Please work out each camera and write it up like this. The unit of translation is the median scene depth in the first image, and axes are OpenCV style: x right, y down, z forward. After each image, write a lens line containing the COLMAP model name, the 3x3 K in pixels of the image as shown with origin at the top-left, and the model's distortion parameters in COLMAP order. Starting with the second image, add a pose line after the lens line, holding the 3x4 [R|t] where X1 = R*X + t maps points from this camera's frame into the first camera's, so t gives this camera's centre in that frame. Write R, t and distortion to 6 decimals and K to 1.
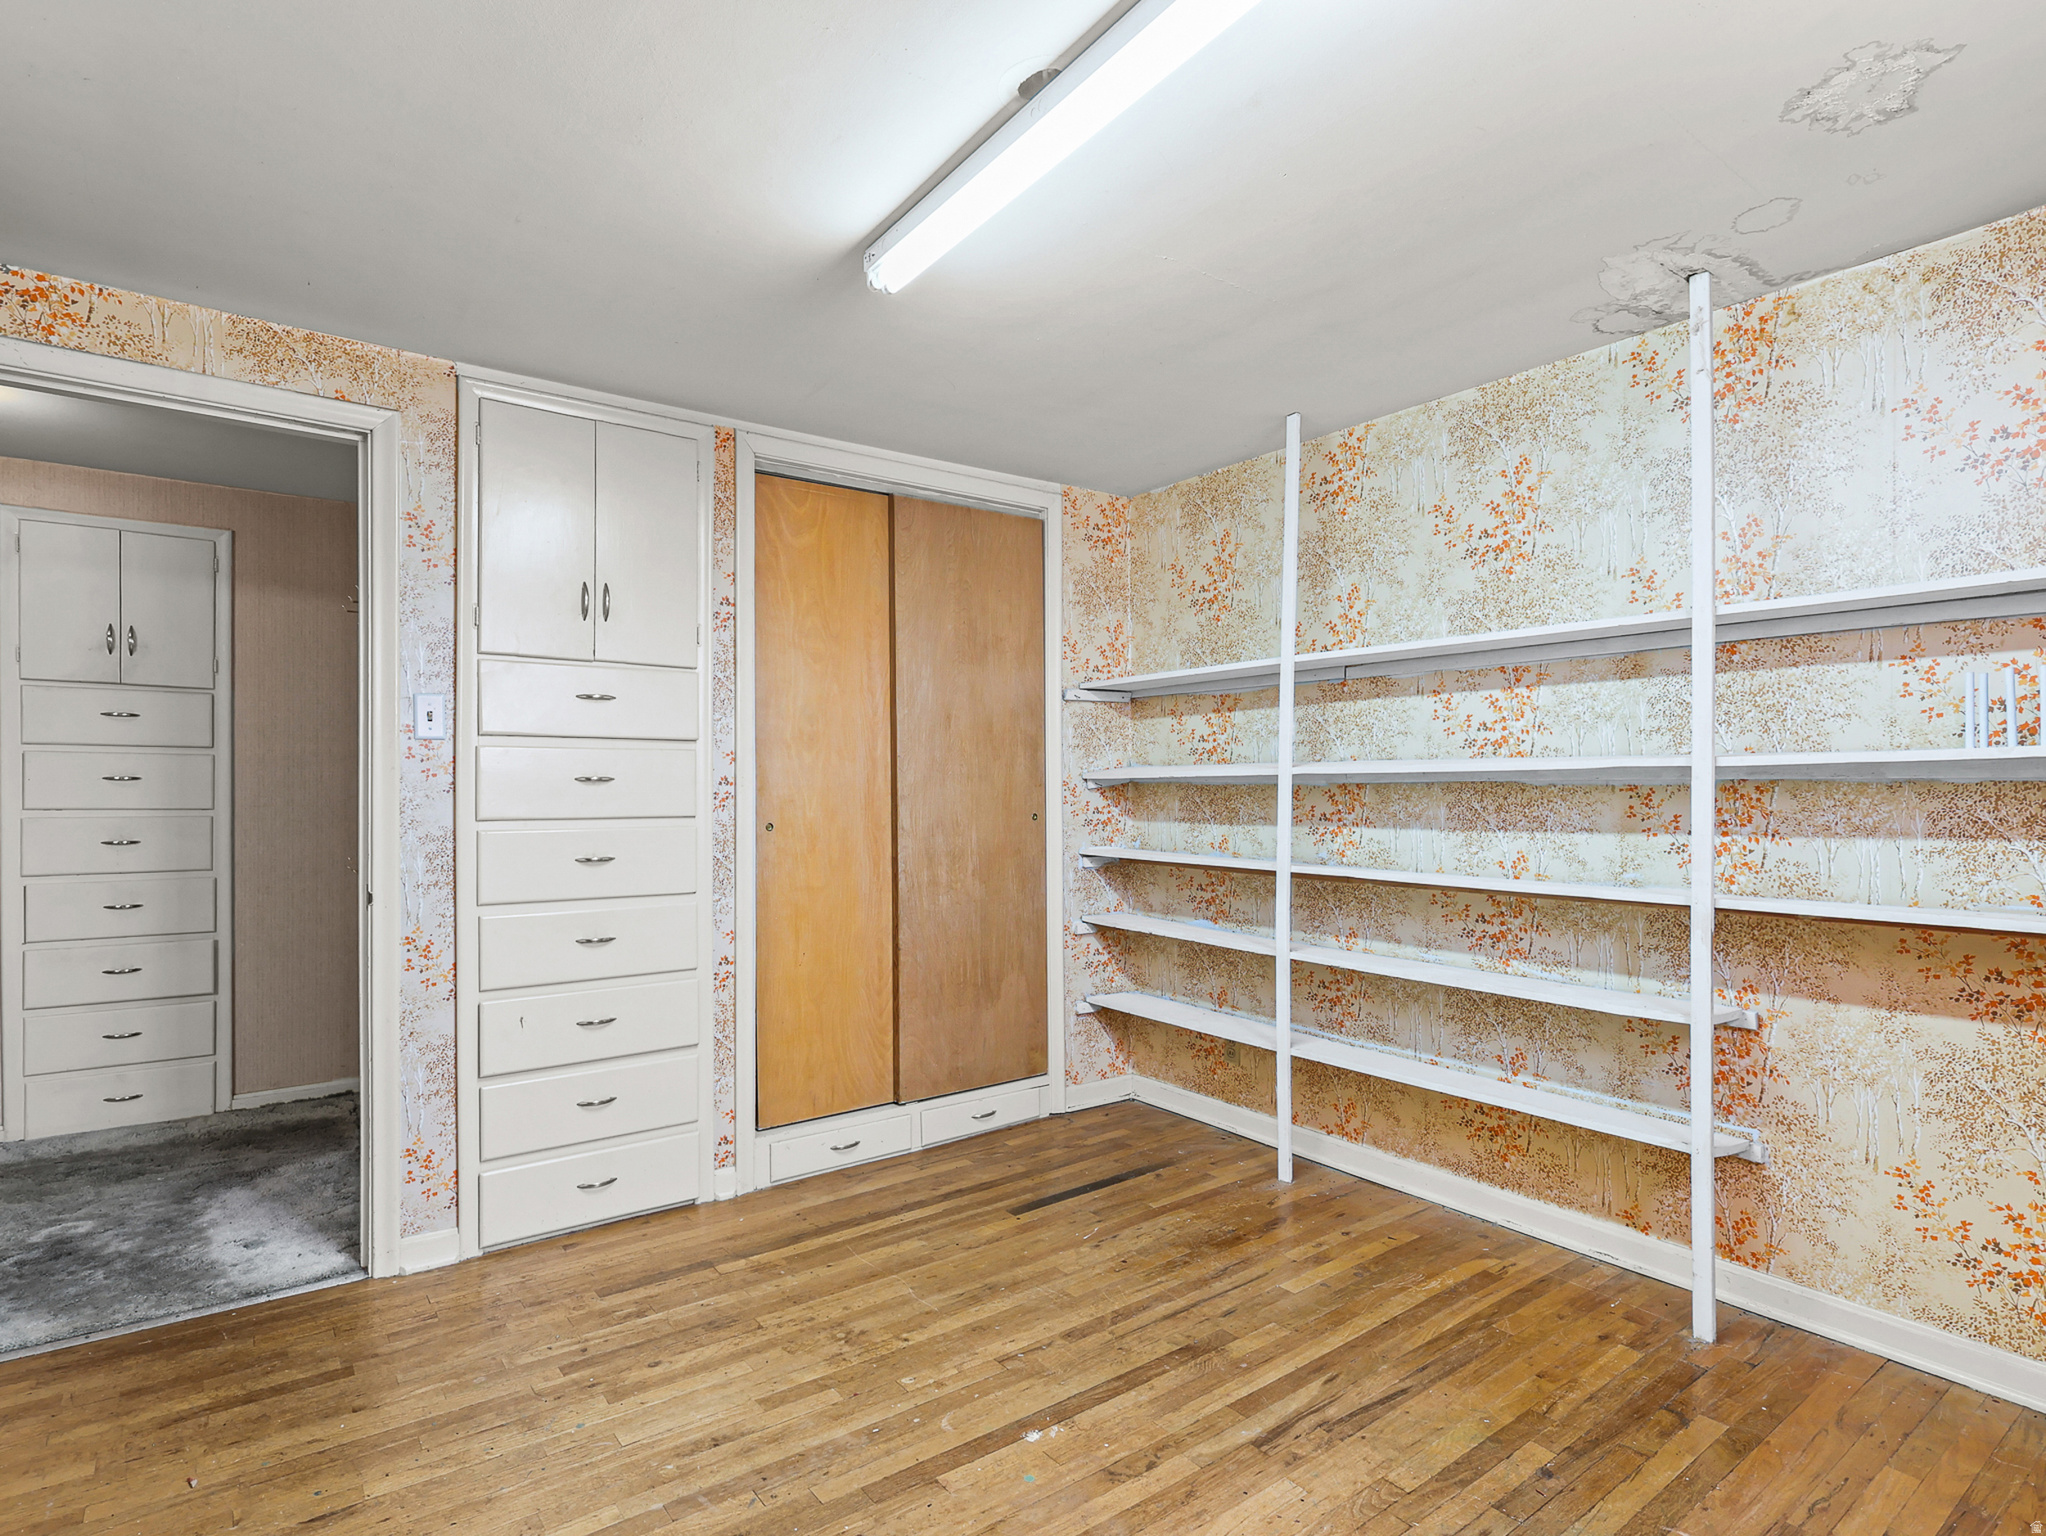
lens RADIAL K [[1079.2, 0, 1018.5], [0, 1079.2, 738.4], [0, 0, 1]] dist [-0.000868, 0.000702]
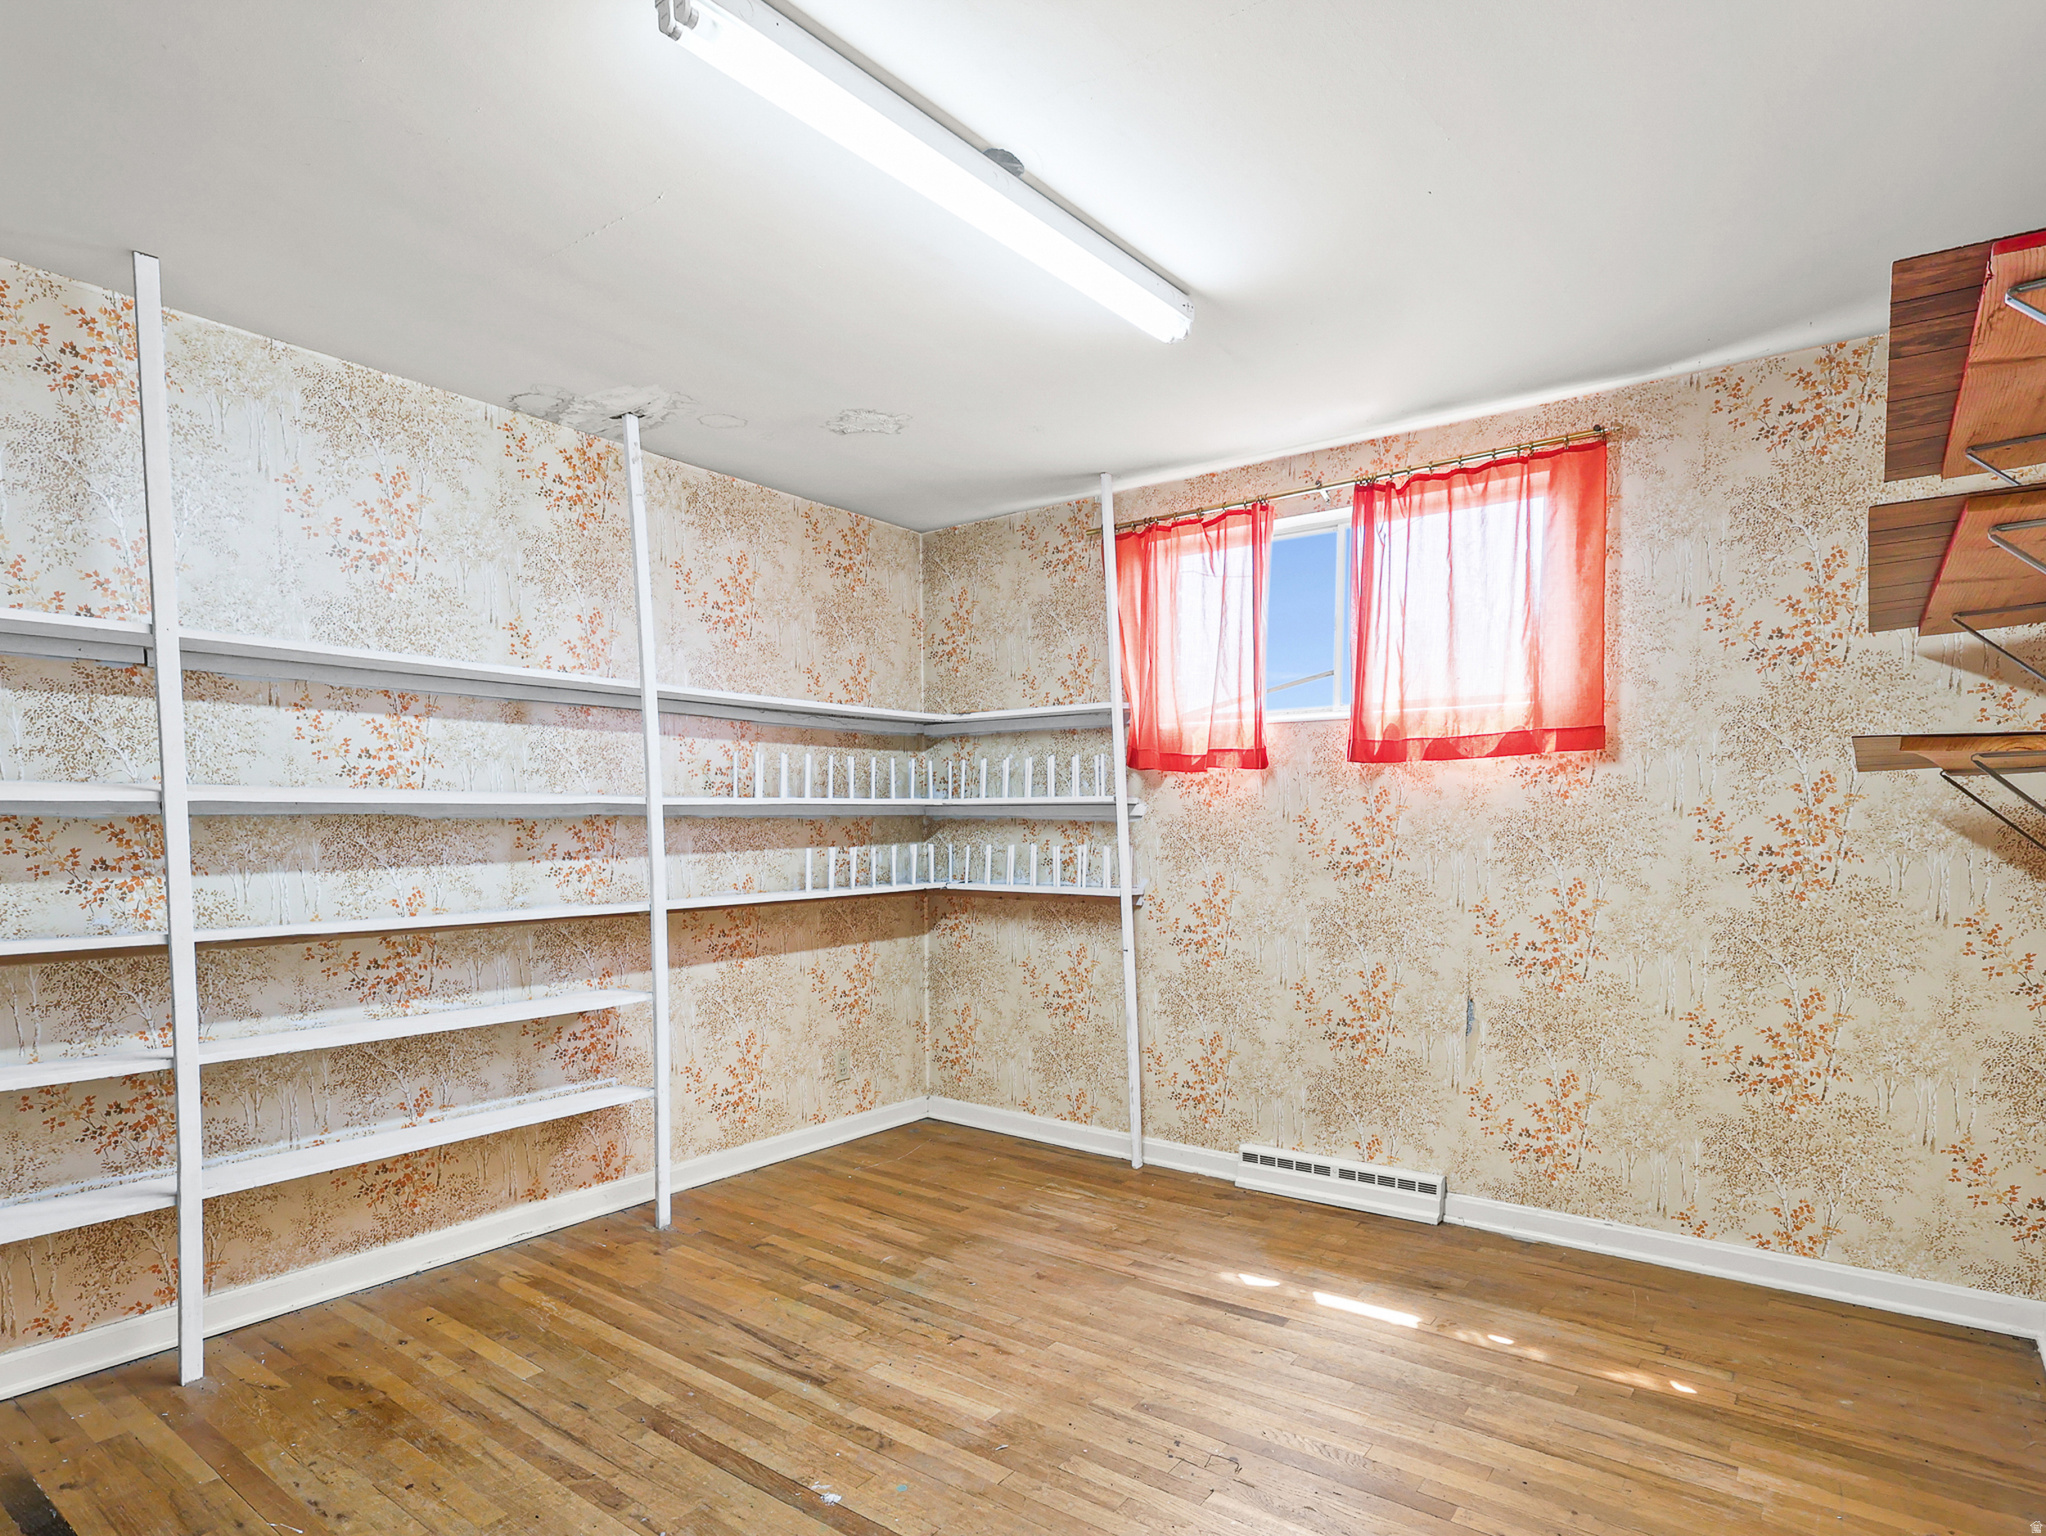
lens RADIAL K [[1120.7, 0, 1019.6], [0, 1120.7, 866.3], [0, 0, 1]] dist [0.000308, 0.000825]
pose [[-0.280515, -0.036223, 0.959166, -0.669928], [-0.041165, 0.998822, 0.025681, 0.039421], [-0.958966, -0.032280, -0.281676, 0.791427]]
